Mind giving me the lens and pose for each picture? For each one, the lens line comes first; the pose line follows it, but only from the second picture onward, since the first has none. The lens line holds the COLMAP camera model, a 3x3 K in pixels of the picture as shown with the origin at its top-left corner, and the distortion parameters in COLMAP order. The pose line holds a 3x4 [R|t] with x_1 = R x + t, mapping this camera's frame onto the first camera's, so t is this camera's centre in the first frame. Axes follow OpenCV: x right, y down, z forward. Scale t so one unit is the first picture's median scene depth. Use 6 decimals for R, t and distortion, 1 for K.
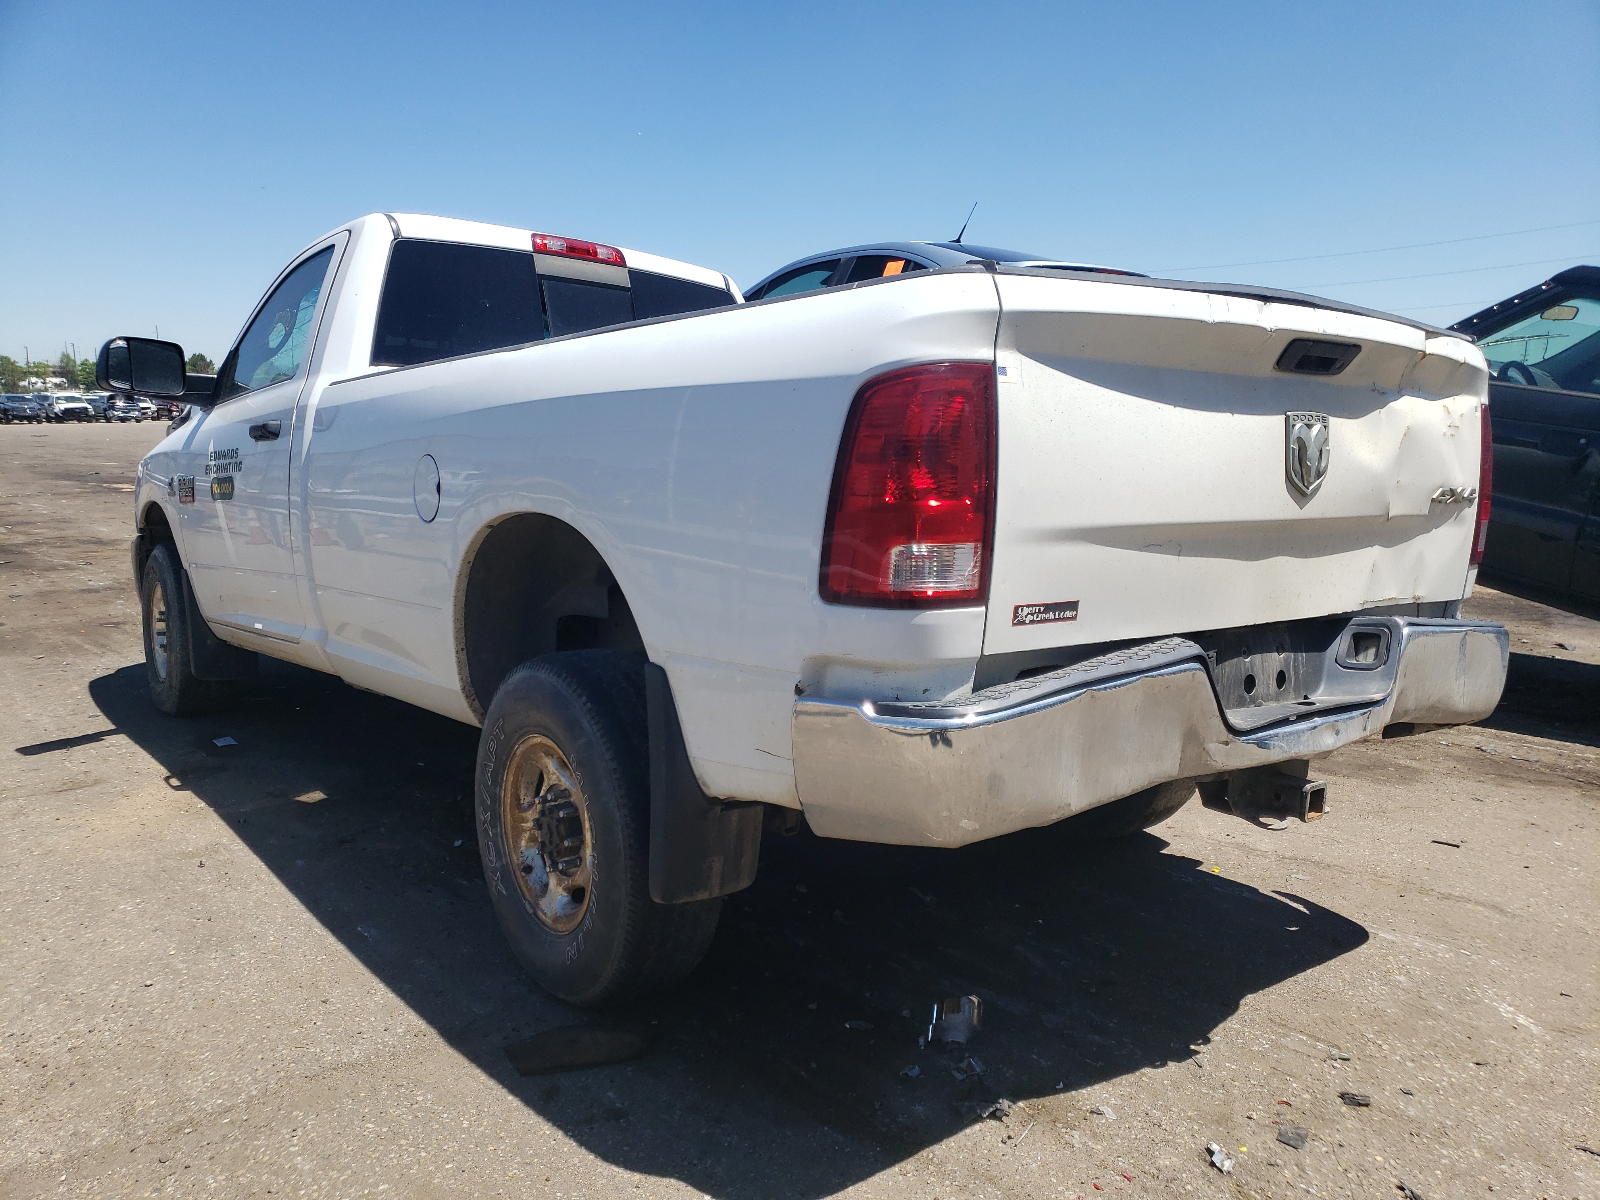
lens RADIAL K [[1241.7, 0, 799.8], [0, 1241.7, 605.5], [0, 0, 1]] dist [0.024151, -0.015681]
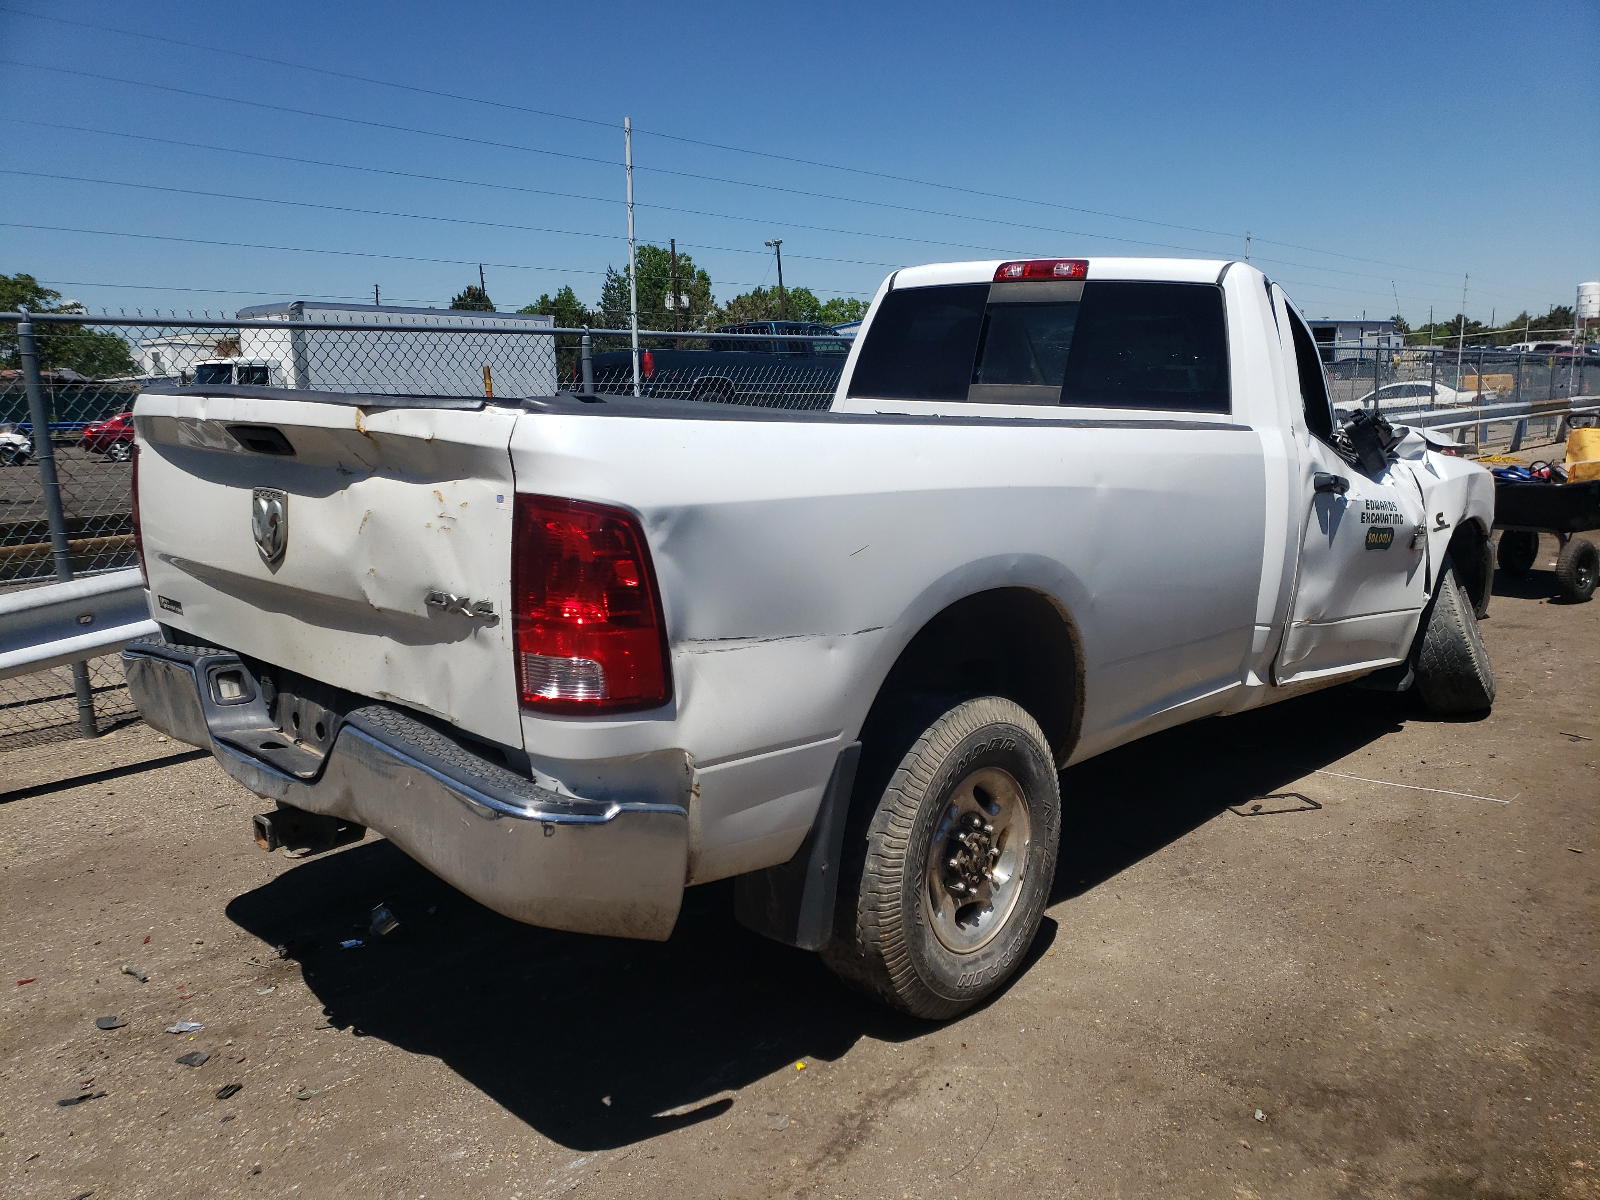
lens RADIAL K [[1241.7, 0, 802.4], [0, 1241.7, 594.7], [0, 0, 1]] dist [0.024151, -0.015681]
pose [[0.137784, 0.152939, -0.978583, 0.885600], [-0.121239, 0.983181, 0.136587, -0.152733], [0.983014, 0.099823, 0.154009, 0.732957]]
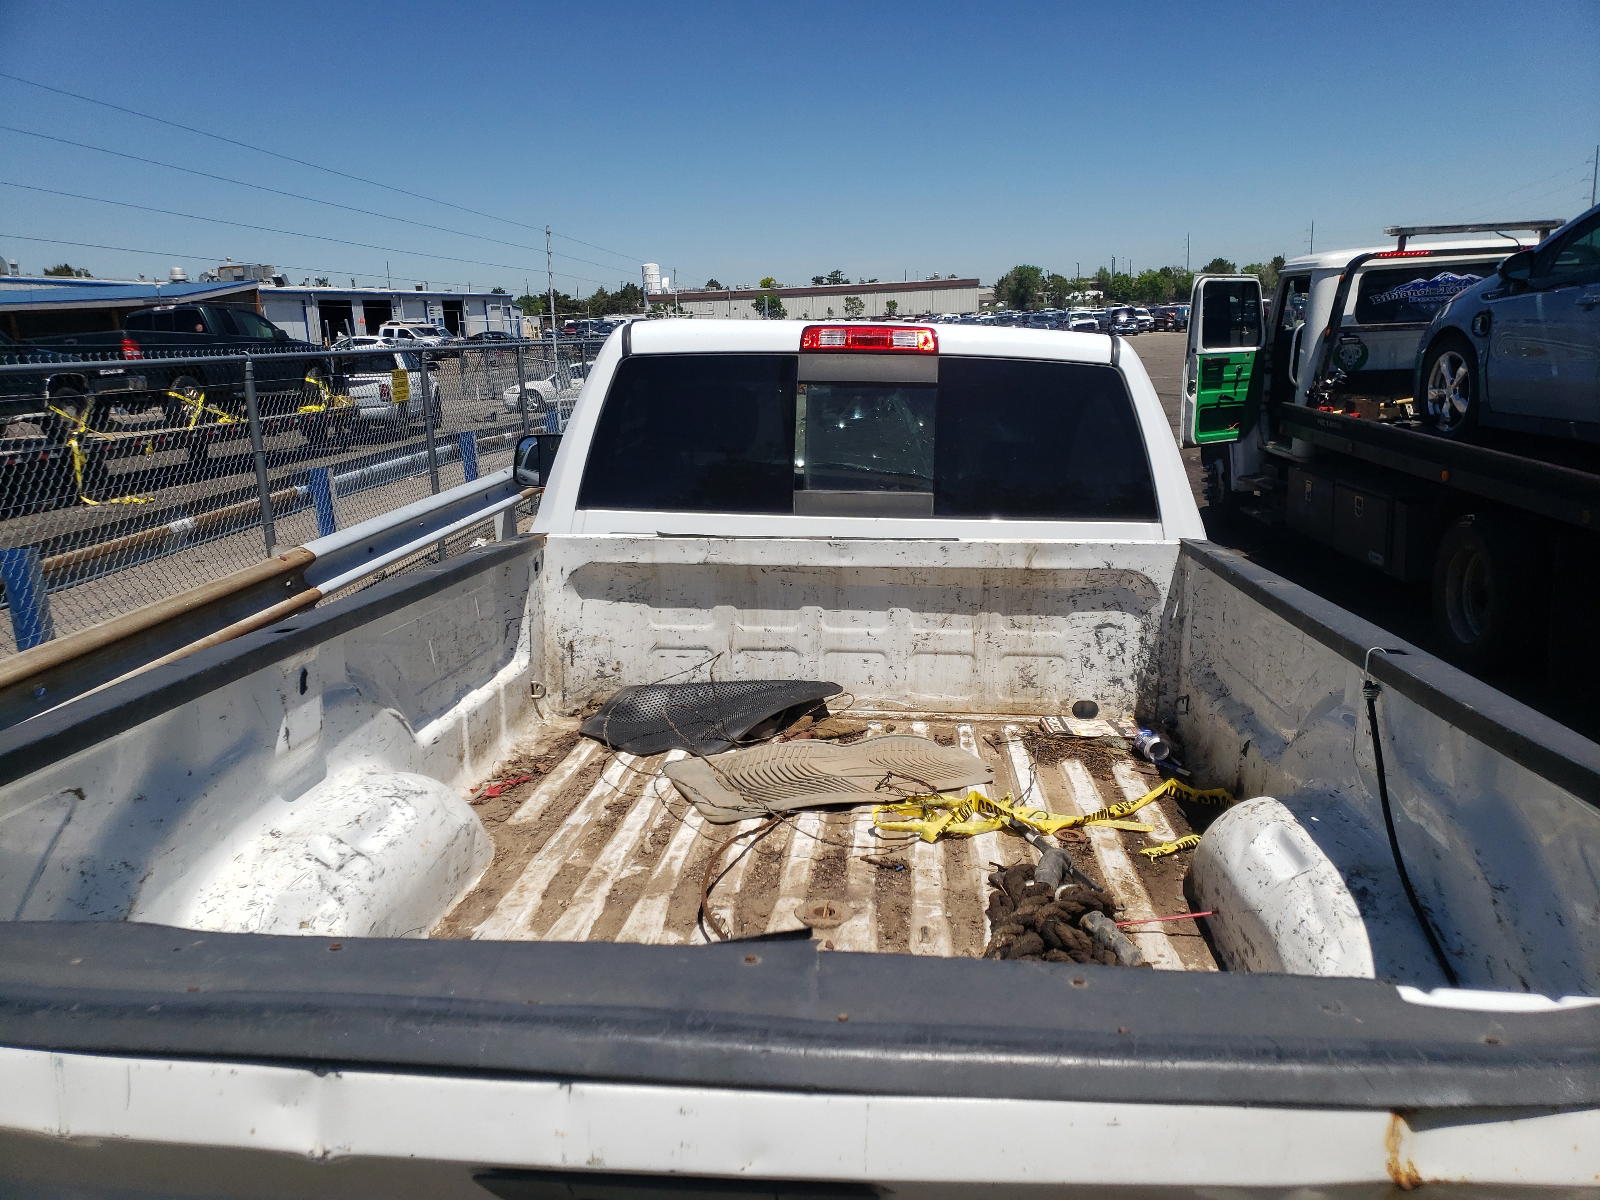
lens RADIAL K [[1241.7, 0, 792.1], [0, 1241.7, 600.9], [0, 0, 1]] dist [0.024151, -0.015681]
pose [[0.715977, 0.115770, -0.688458, 0.361198], [-0.062049, 0.992804, 0.102420, -0.216563], [0.695361, -0.030612, 0.718008, 0.441451]]
